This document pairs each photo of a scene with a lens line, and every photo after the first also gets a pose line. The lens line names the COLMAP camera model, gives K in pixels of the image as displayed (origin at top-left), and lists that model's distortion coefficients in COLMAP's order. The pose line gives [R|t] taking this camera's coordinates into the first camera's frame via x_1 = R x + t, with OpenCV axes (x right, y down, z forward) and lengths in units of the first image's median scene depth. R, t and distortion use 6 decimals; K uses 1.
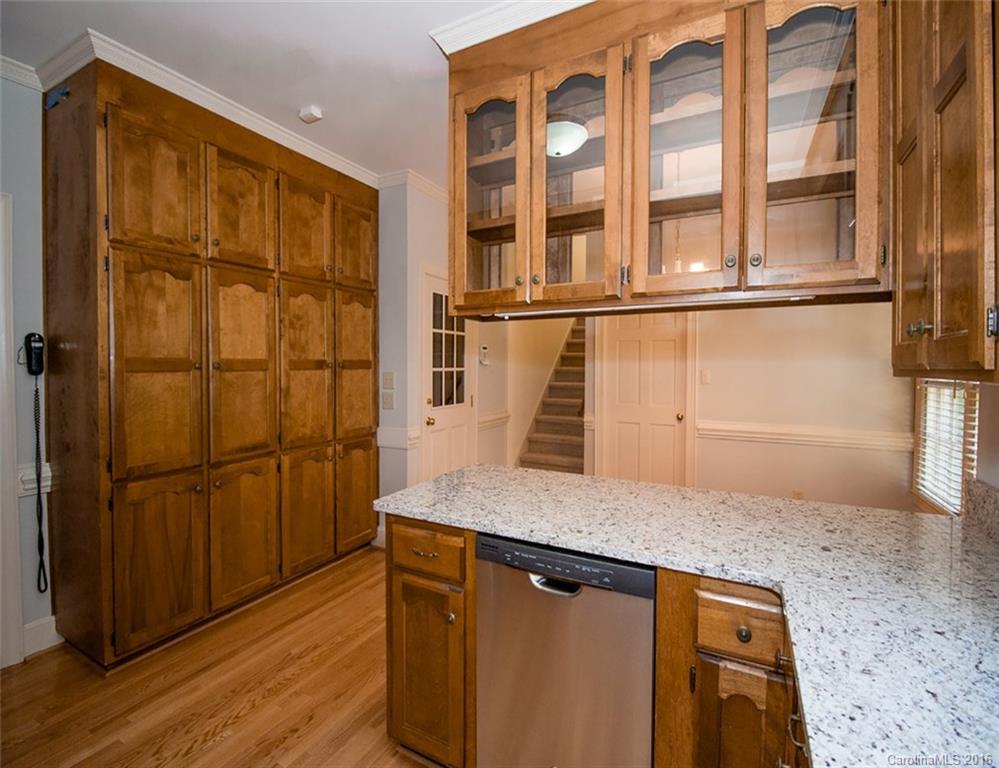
lens RADIAL K [[464.7, 0, 495.8], [0, 464.7, 368.3], [0, 0, 1]] dist [-0.014493, -0.003416]
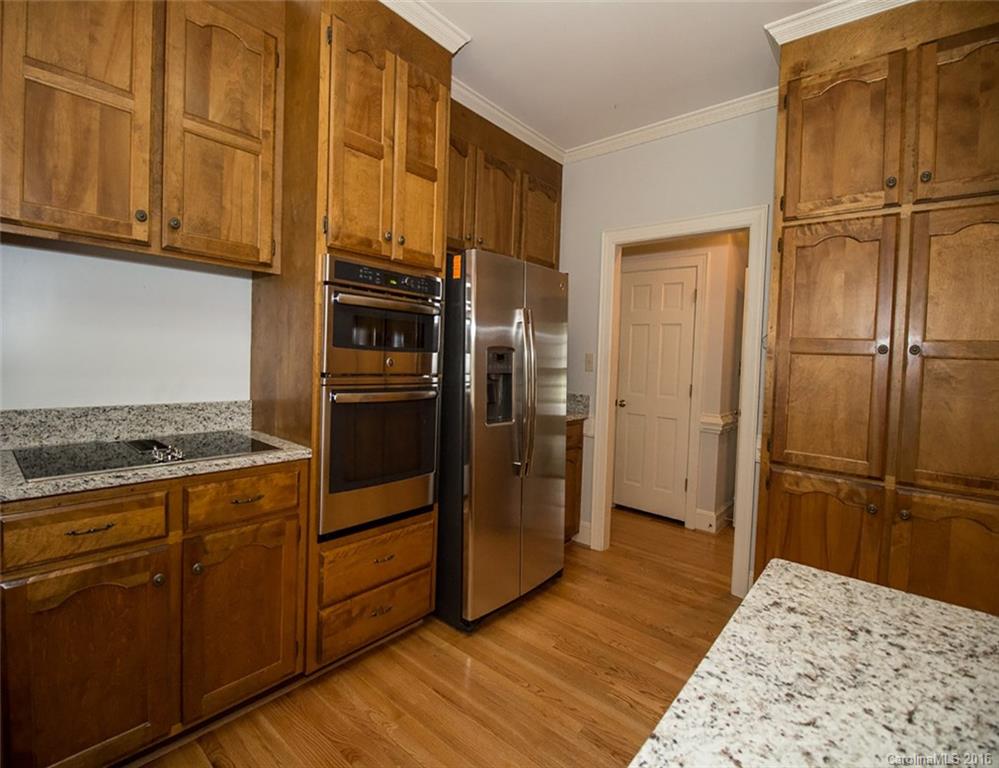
lens RADIAL K [[464.7, 0, 487.0], [0, 464.7, 372.1], [0, 0, 1]] dist [-0.014493, -0.003416]
pose [[-0.227577, 0.025166, -0.973435, 0.283054], [-0.057191, 0.997595, 0.039162, 0.046884], [0.972079, 0.064584, -0.225590, 0.613802]]
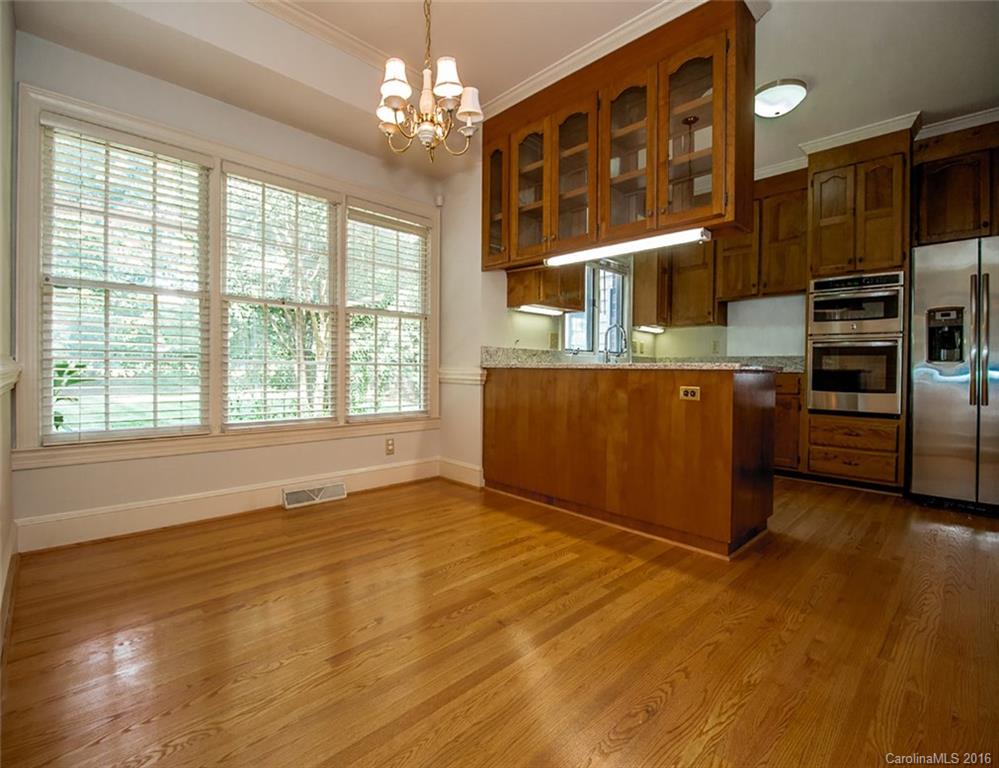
lens RADIAL K [[464.7, 0, 497.1], [0, 464.7, 378.0], [0, 0, 1]] dist [-0.014493, -0.003416]
pose [[-0.953191, -0.015535, 0.301968, 0.164239], [-0.007107, 0.999554, 0.028991, 0.226818], [-0.302284, 0.025488, -0.952877, 2.265359]]
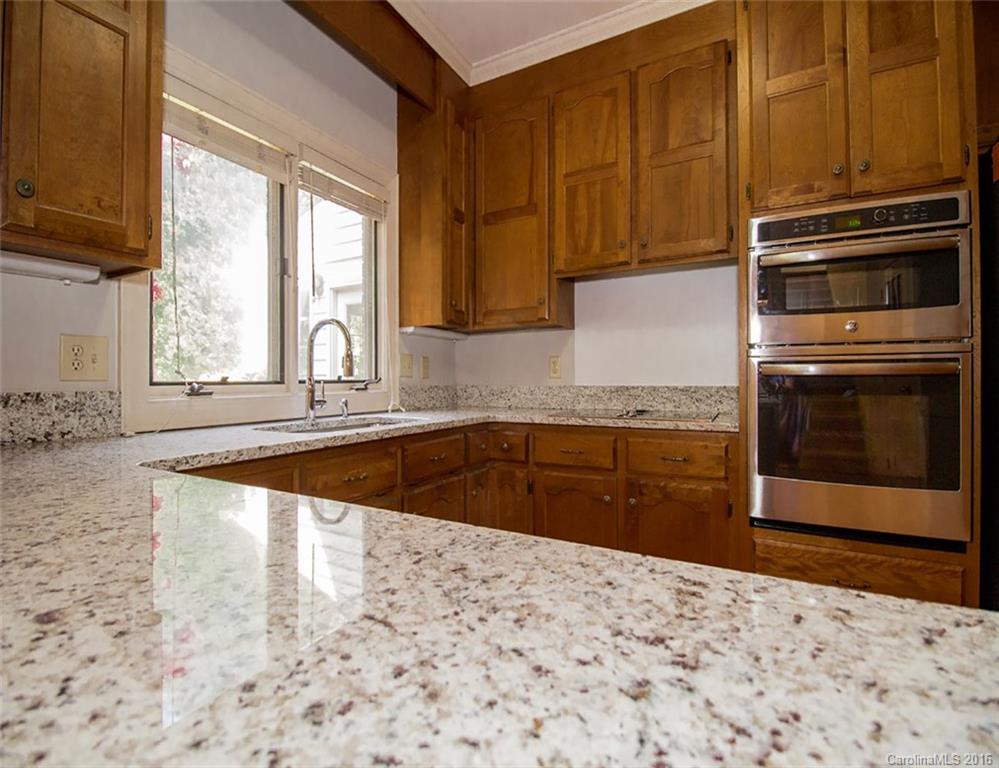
lens RADIAL K [[464.7, 0, 498.9], [0, 464.7, 386.2], [0, 0, 1]] dist [-0.014493, -0.003416]
pose [[-0.999943, 0.003272, 0.010212, -0.039841], [0.003520, 0.999699, 0.024292, 0.149071], [-0.010129, 0.024327, -0.999653, 0.937934]]
